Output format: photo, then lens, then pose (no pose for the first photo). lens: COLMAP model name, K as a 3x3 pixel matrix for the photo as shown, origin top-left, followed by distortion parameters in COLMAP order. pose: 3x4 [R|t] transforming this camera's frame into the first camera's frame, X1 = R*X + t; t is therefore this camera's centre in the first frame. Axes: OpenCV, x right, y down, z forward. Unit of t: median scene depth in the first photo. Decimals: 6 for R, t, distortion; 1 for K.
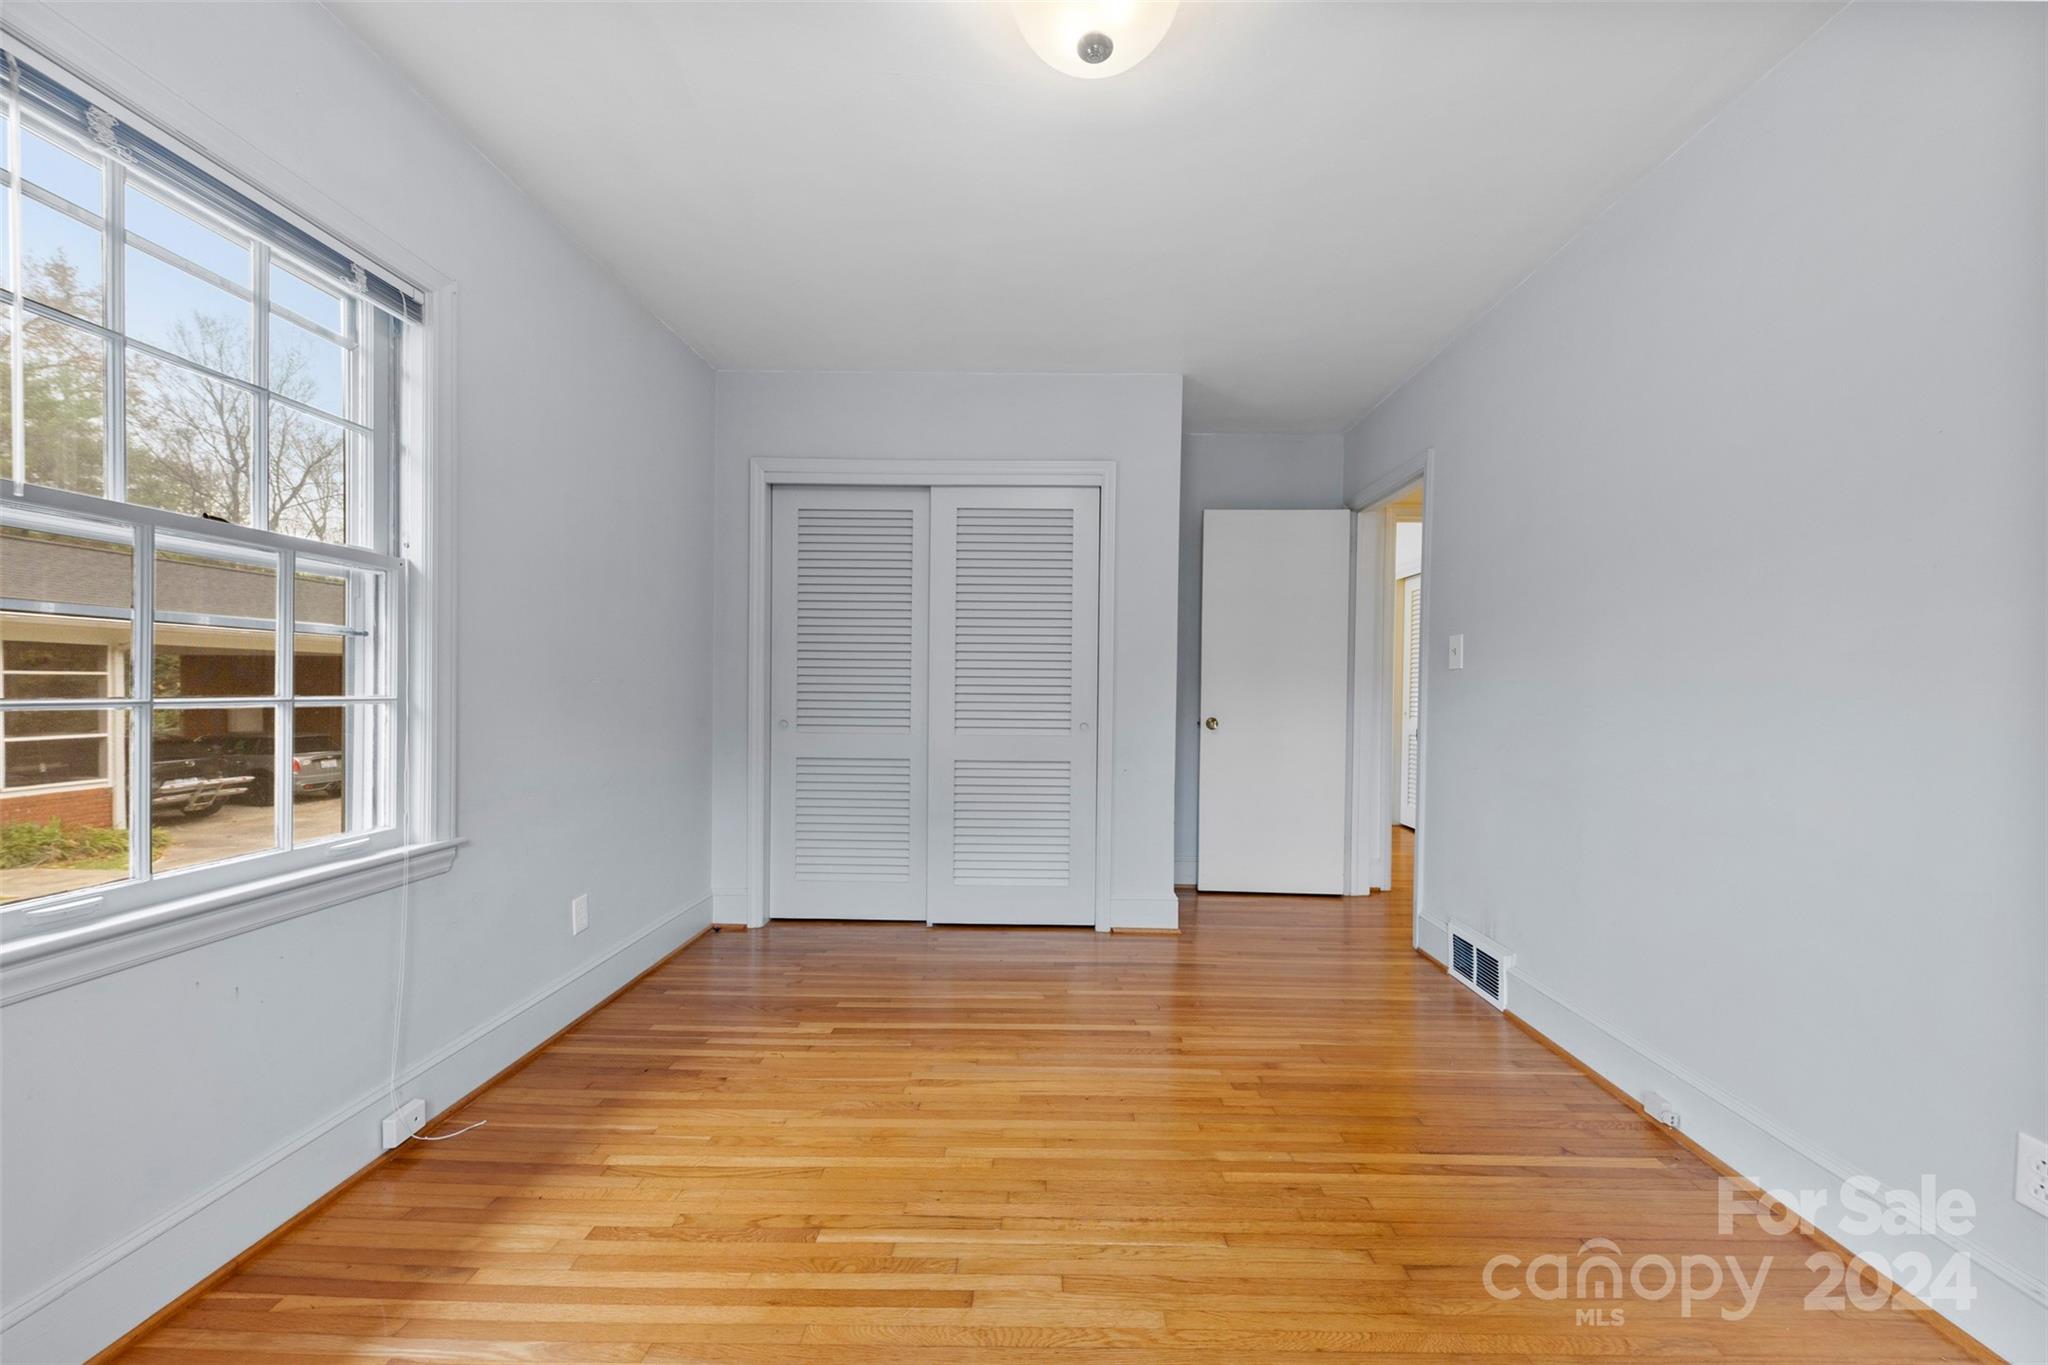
lens RADIAL K [[752.2, 0, 1033.2], [0, 752.2, 688.4], [0, 0, 1]] dist [-0.001264, -0.000067]
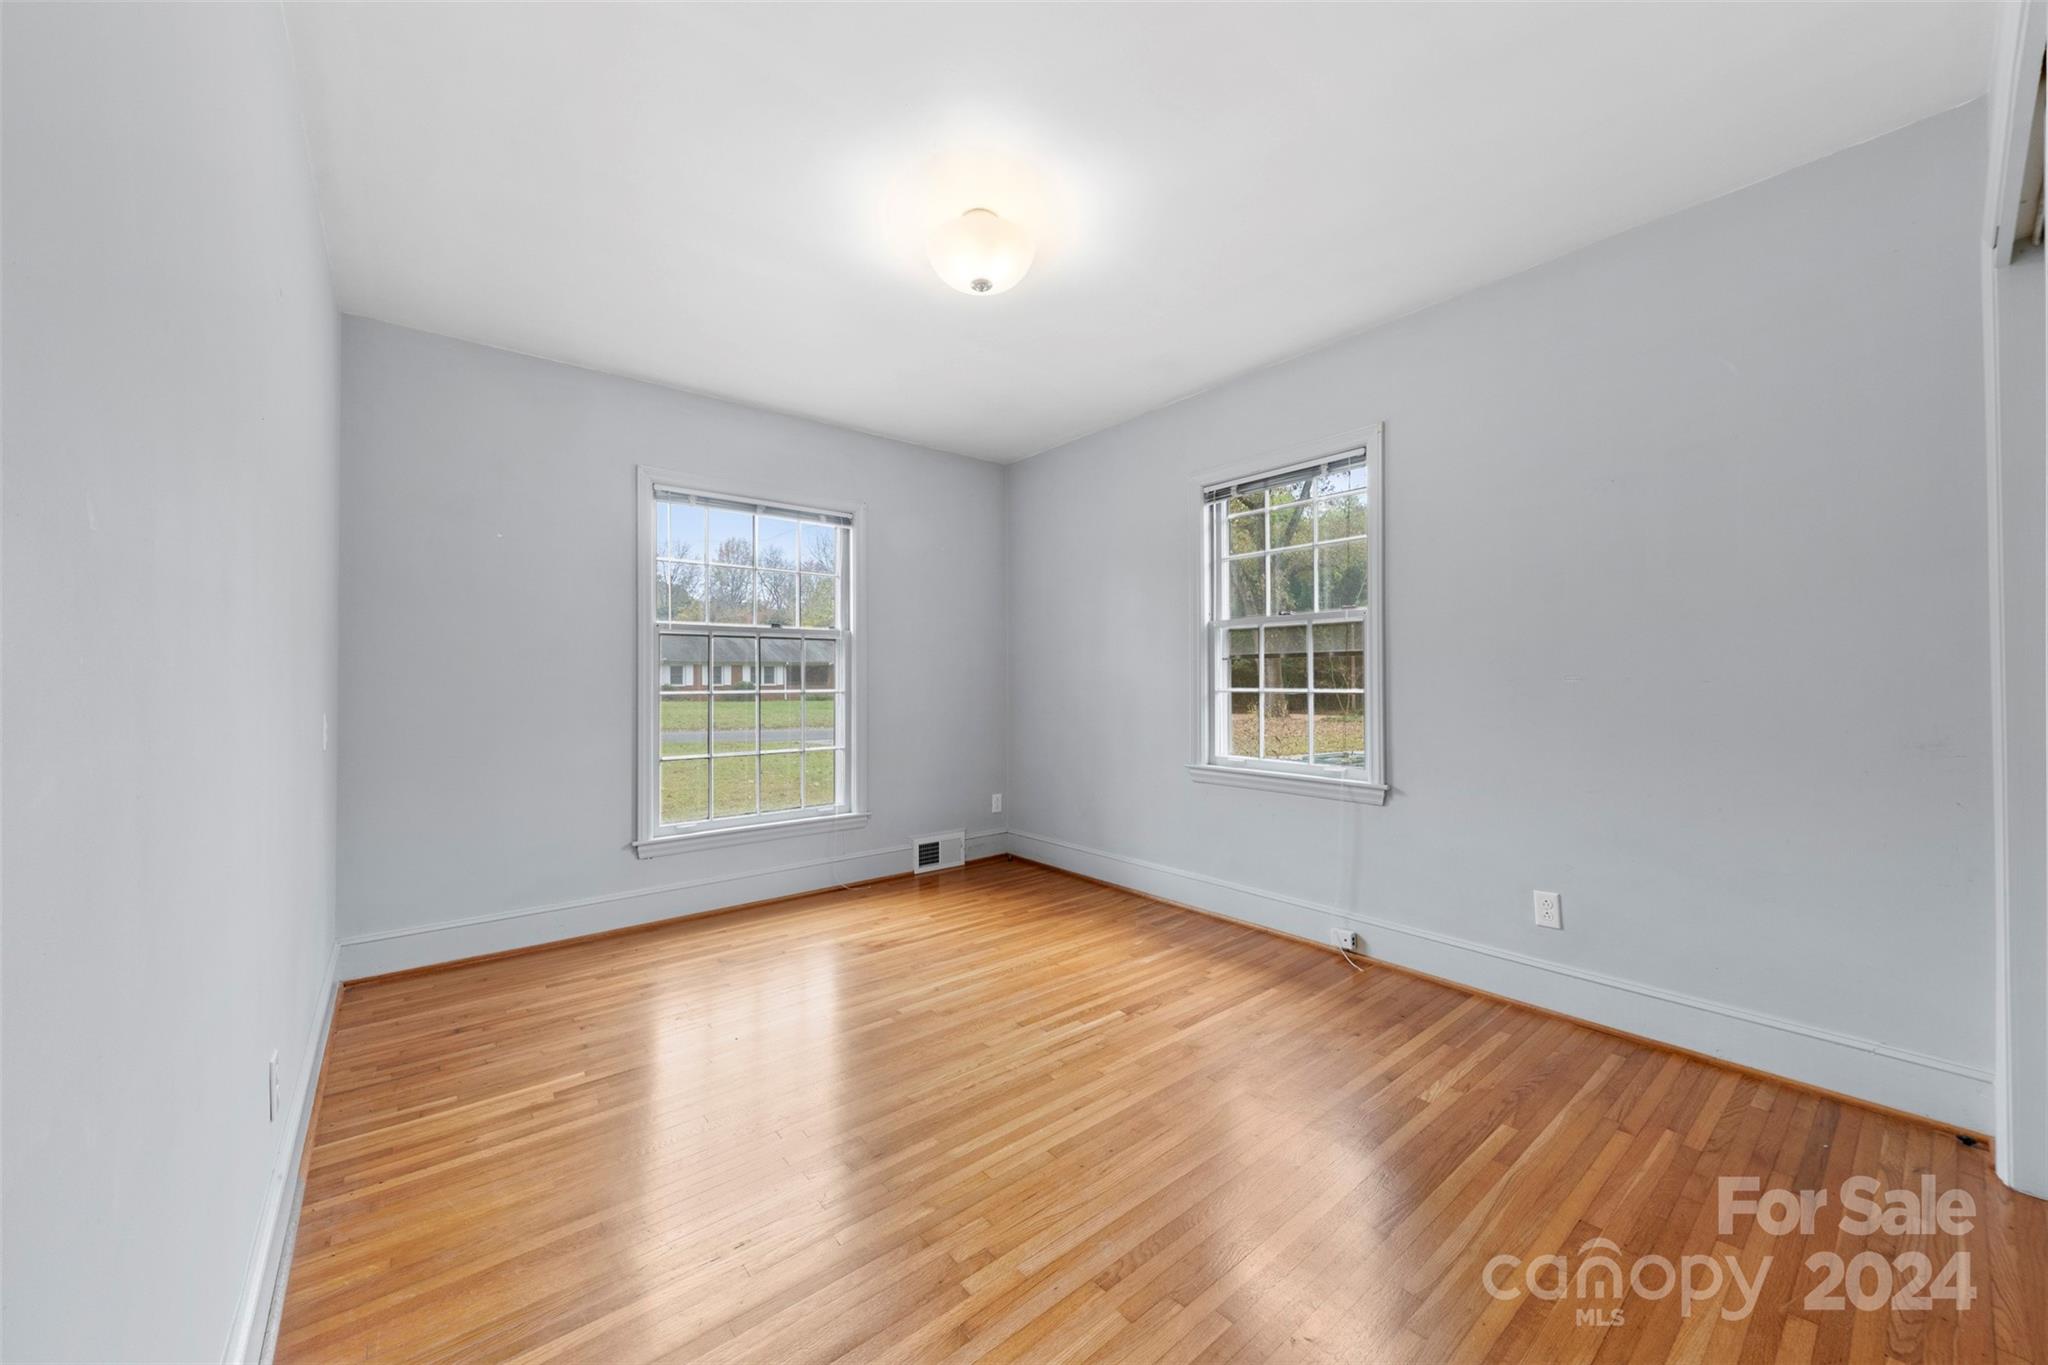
lens RADIAL K [[752.2, 0, 1026.4], [0, 752.2, 681.4], [0, 0, 1]] dist [-0.001264, -0.000067]
pose [[-0.768746, -0.002446, -0.639550, 0.786735], [-0.003372, 0.999994, 0.000228, -0.006385], [0.639545, 0.002332, -0.768750, 1.779231]]
